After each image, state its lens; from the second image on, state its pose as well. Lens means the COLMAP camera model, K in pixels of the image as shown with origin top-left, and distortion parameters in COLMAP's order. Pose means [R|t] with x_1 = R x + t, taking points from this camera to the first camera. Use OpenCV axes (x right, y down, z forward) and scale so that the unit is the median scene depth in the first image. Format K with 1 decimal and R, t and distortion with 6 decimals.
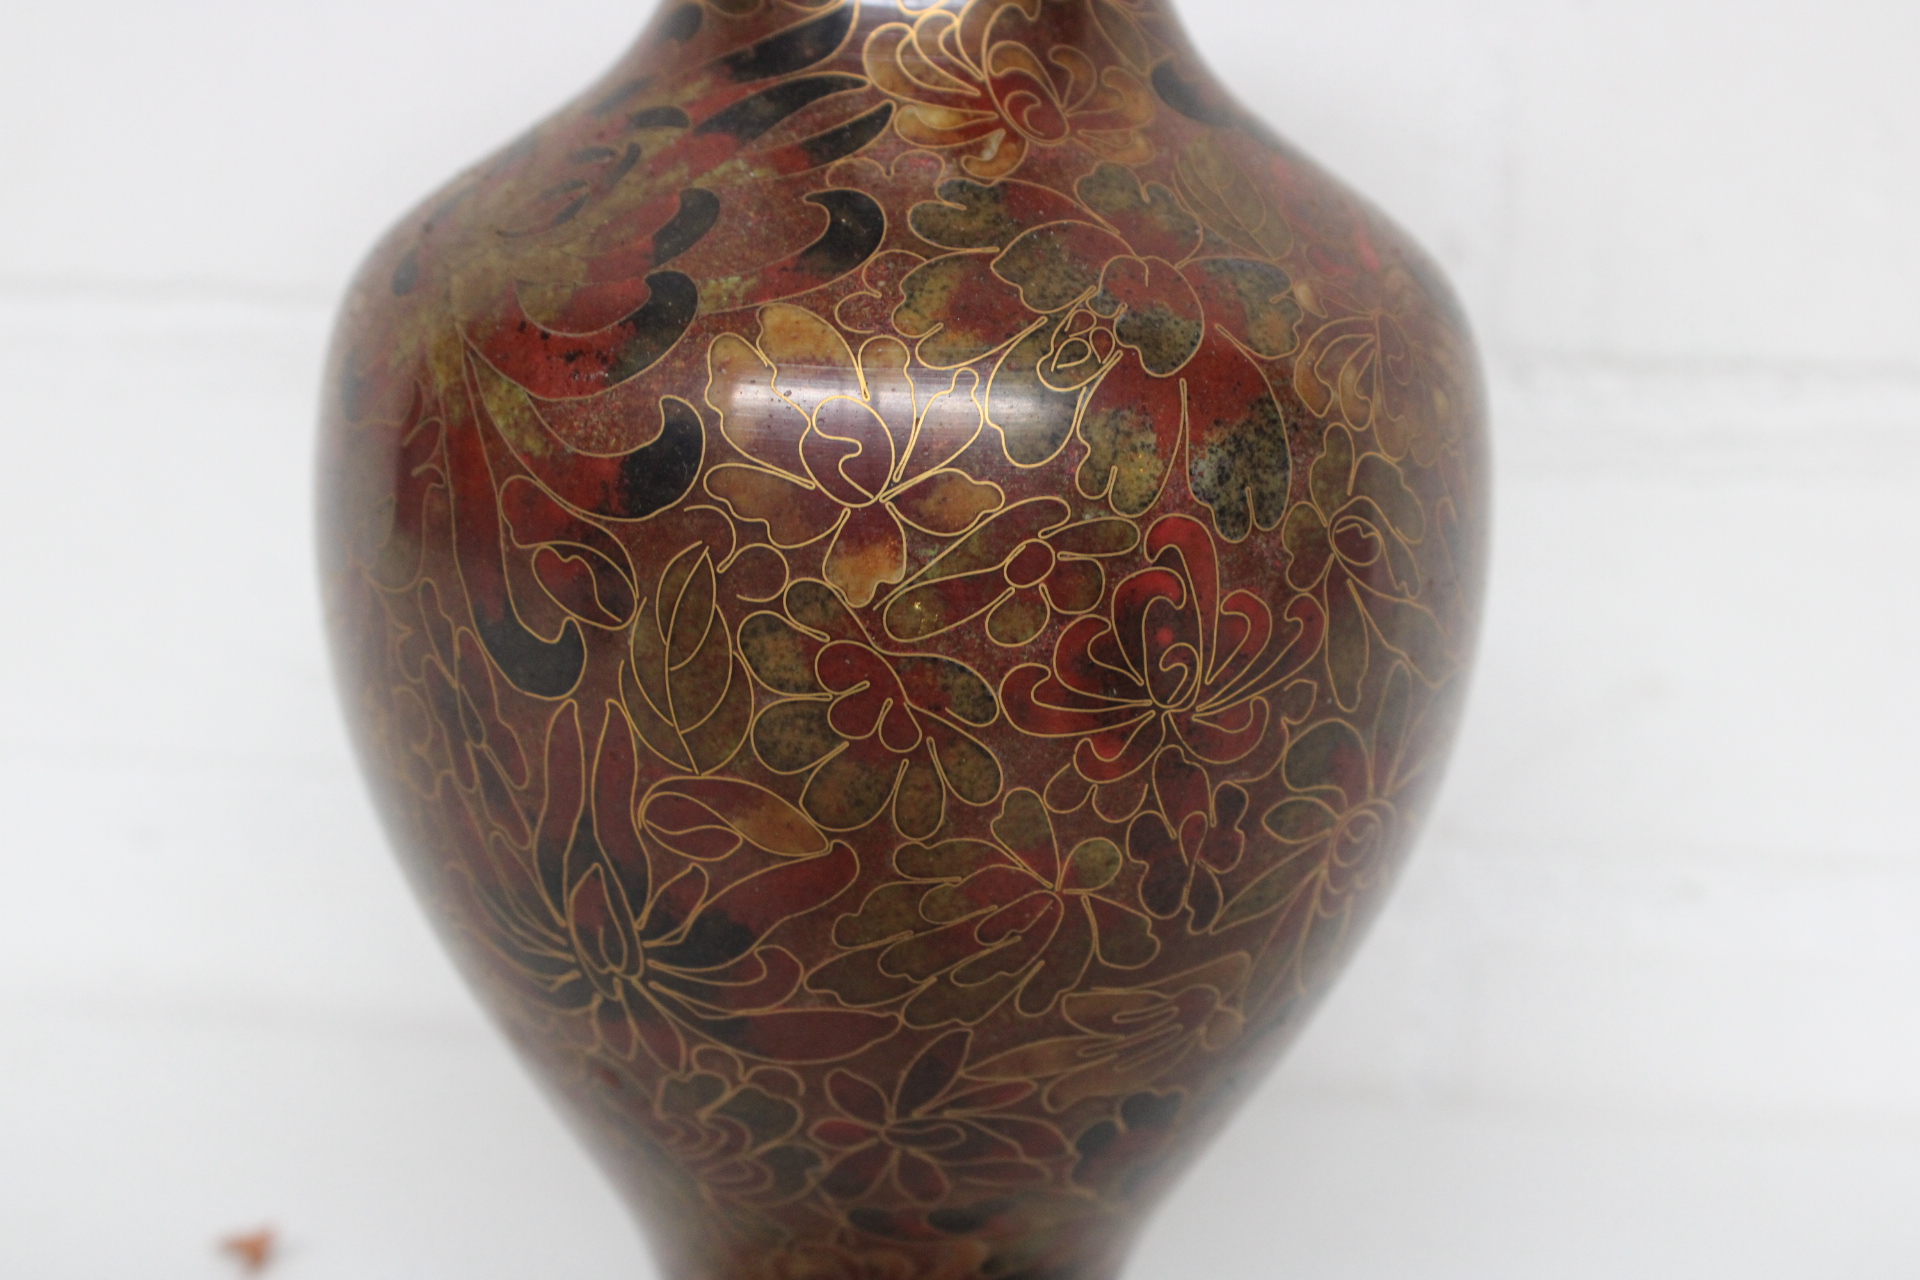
lens RADIAL K [[3014.0, 0, 960.0], [0, 3014.0, 640.0], [0, 0, 1]] dist [-0.024072, -0.005068]
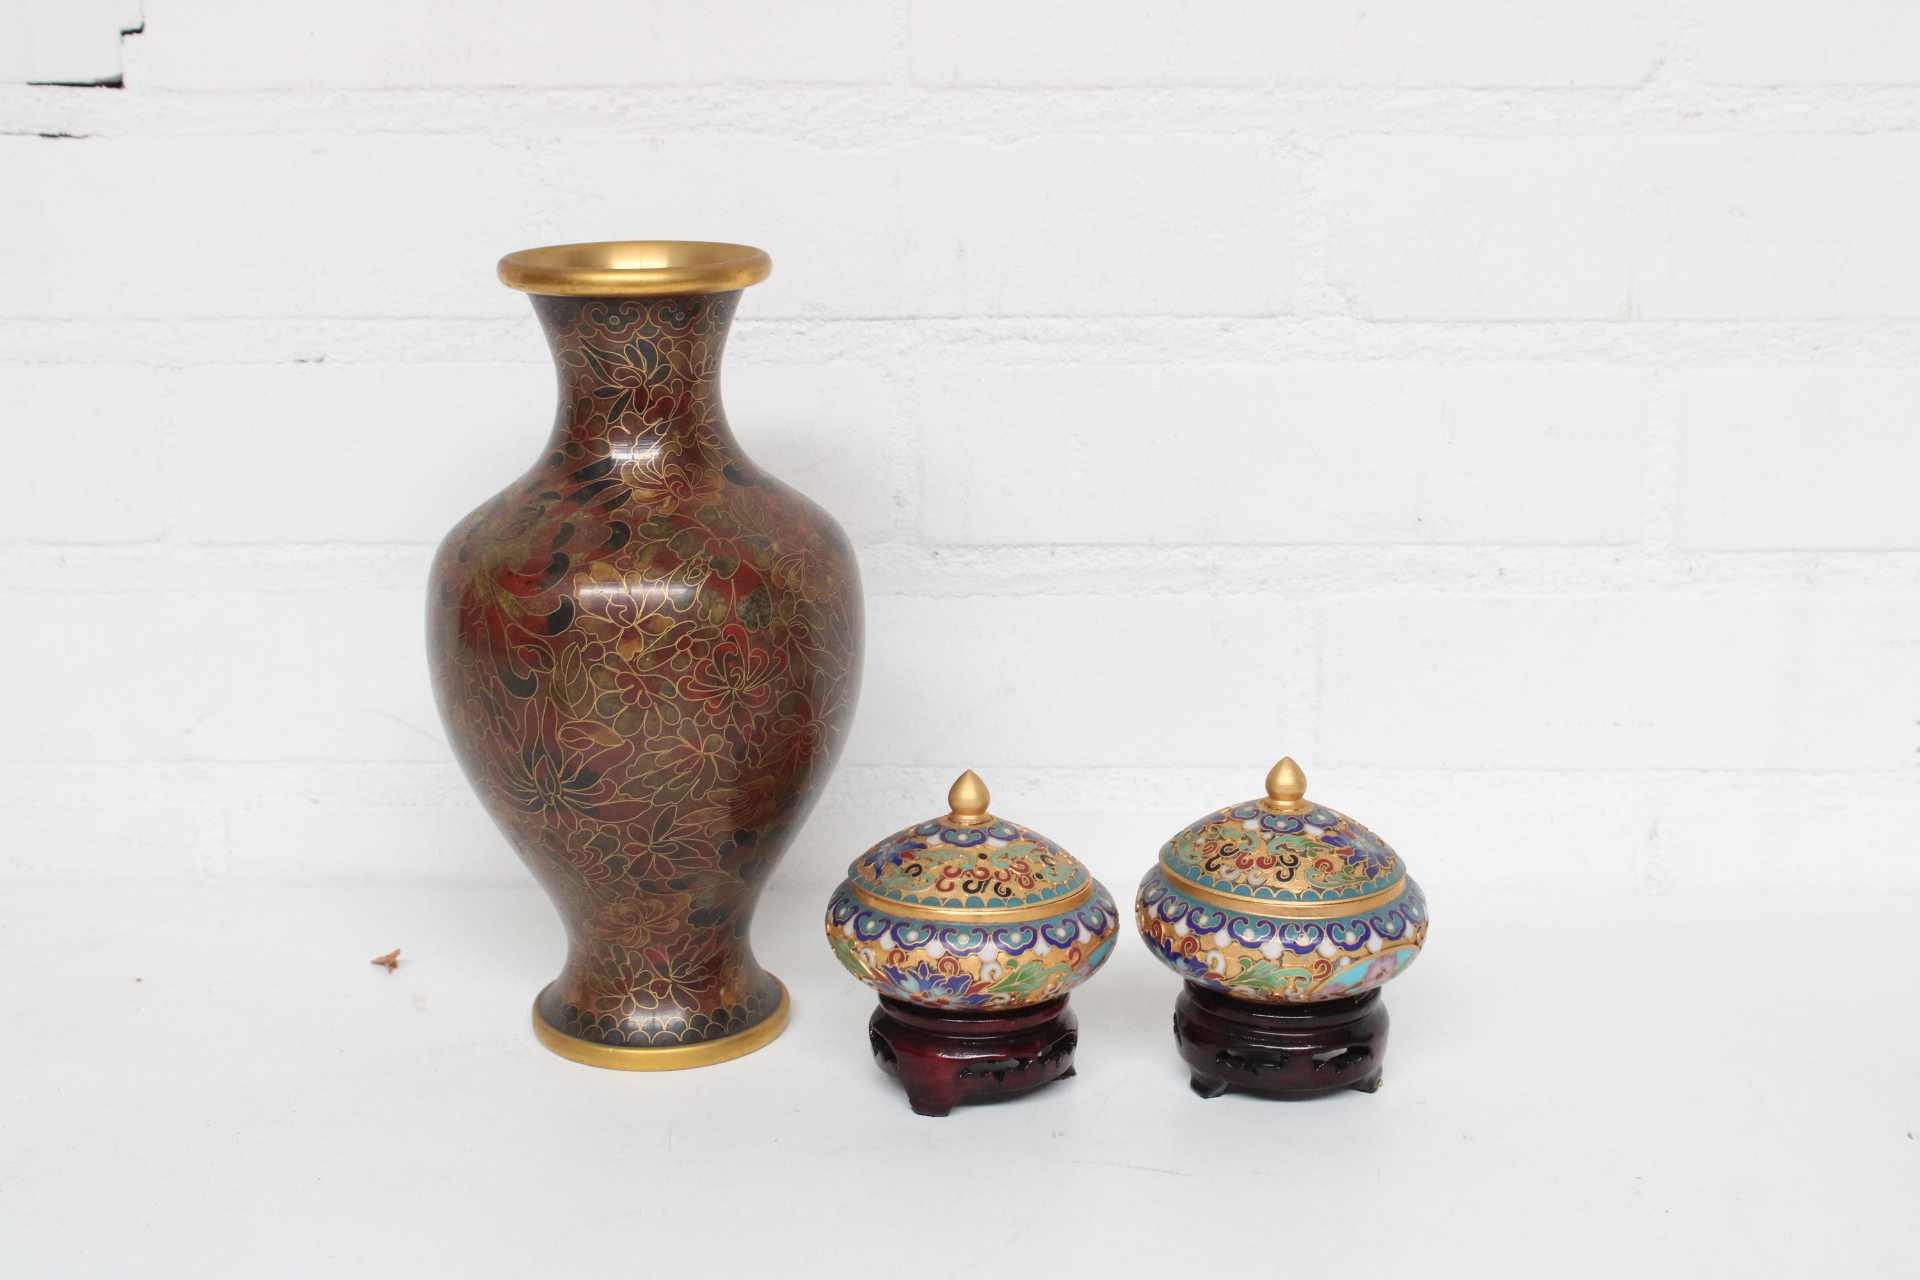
lens RADIAL K [[2952.3, 0, 960.0], [0, 2952.3, 640.0], [0, 0, 1]] dist [-0.025214, 0.072517]
pose [[0.996260, -0.056063, 0.065750, 0.099621], [0.058295, 0.997769, -0.032539, 0.080480], [-0.063779, 0.036250, 0.997305, -1.892371]]
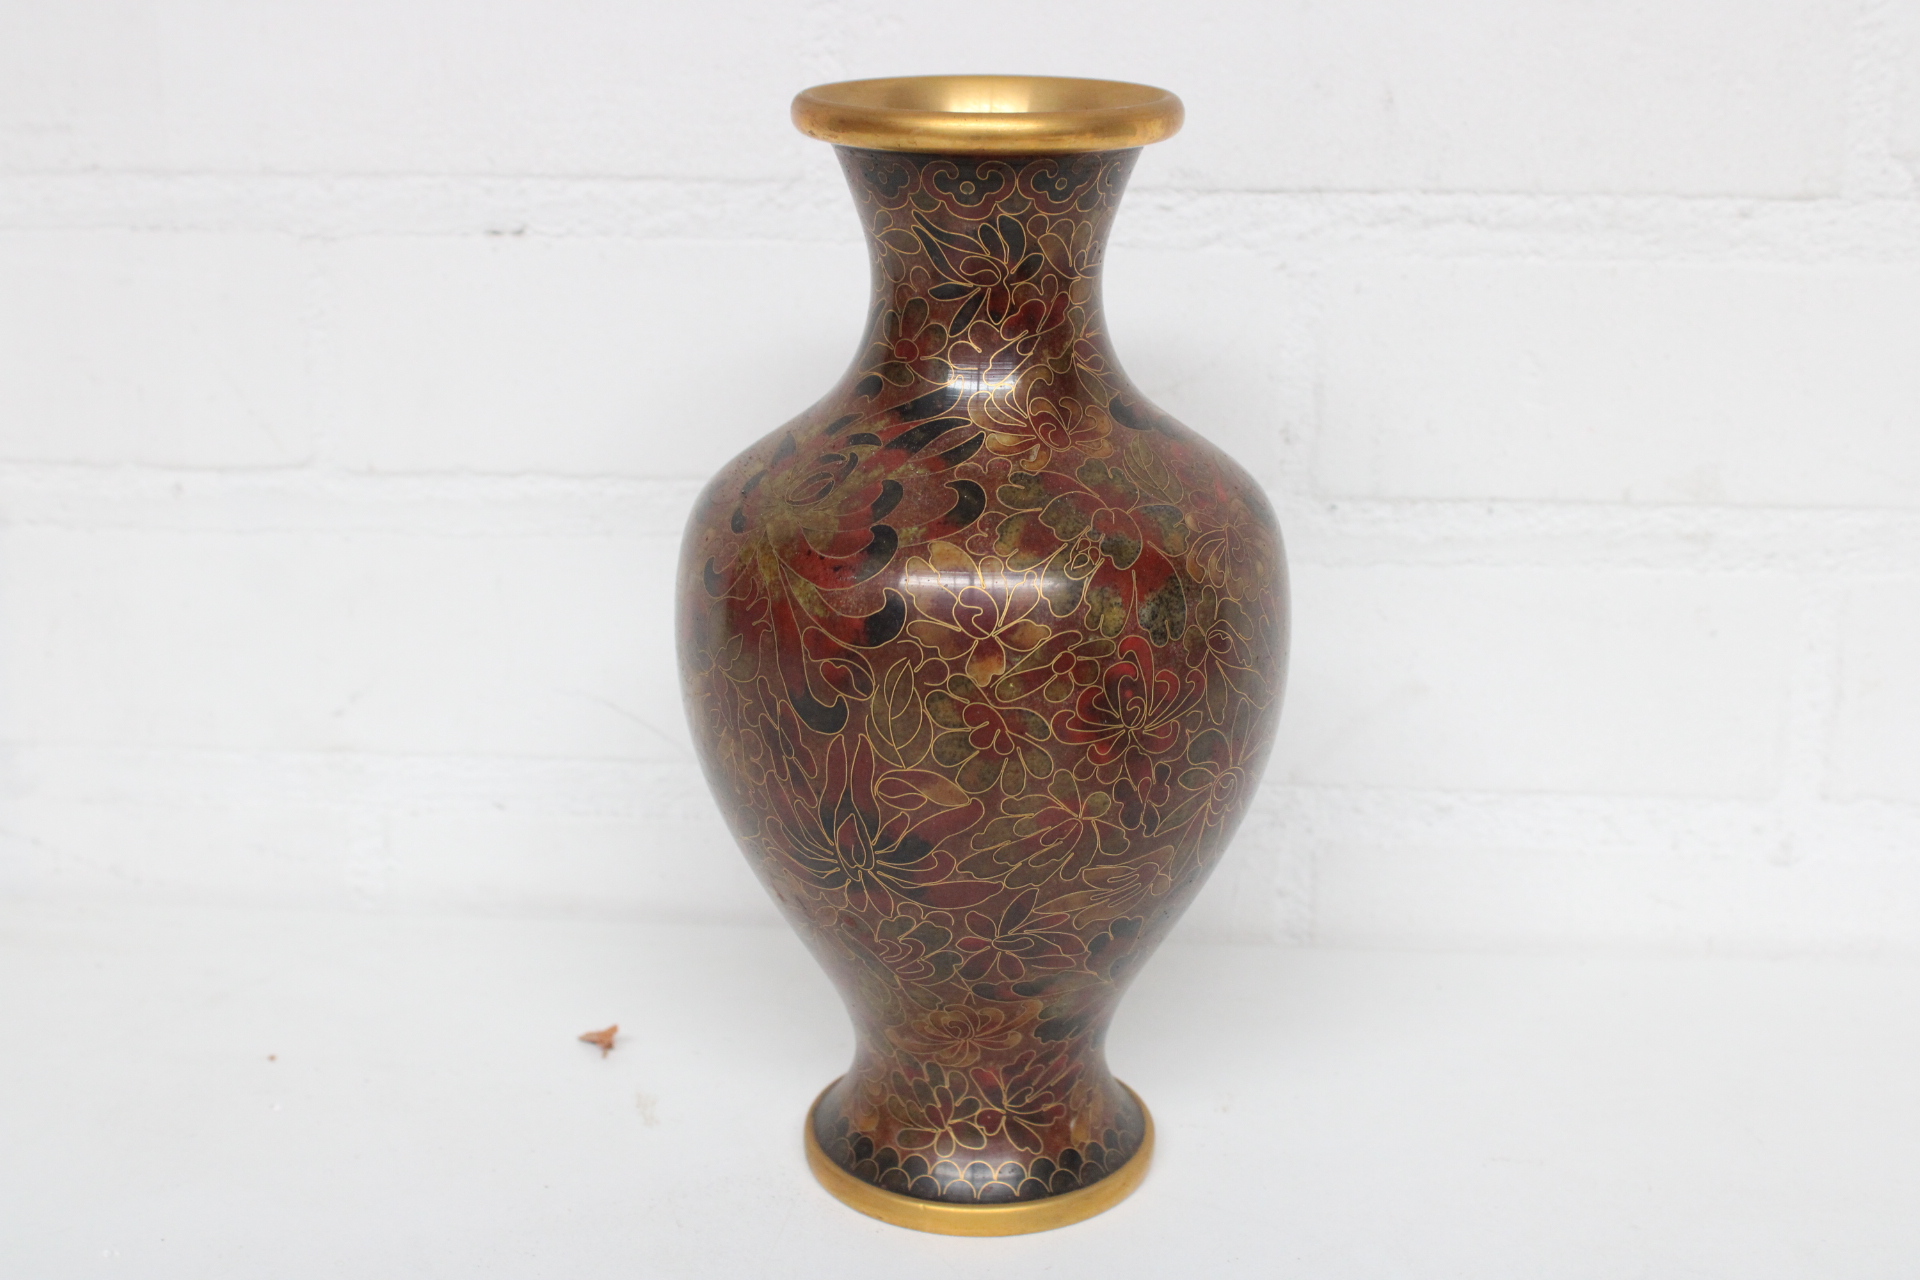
lens RADIAL K [[2816.8, 0, 960.0], [0, 2816.8, 640.0], [0, 0, 1]] dist [-0.034025, 0.016707]
pose [[0.998875, -0.035936, 0.030927, -0.103452], [0.035388, 0.999210, 0.018074, -0.075059], [-0.031552, -0.016959, 0.999358, -0.904351]]
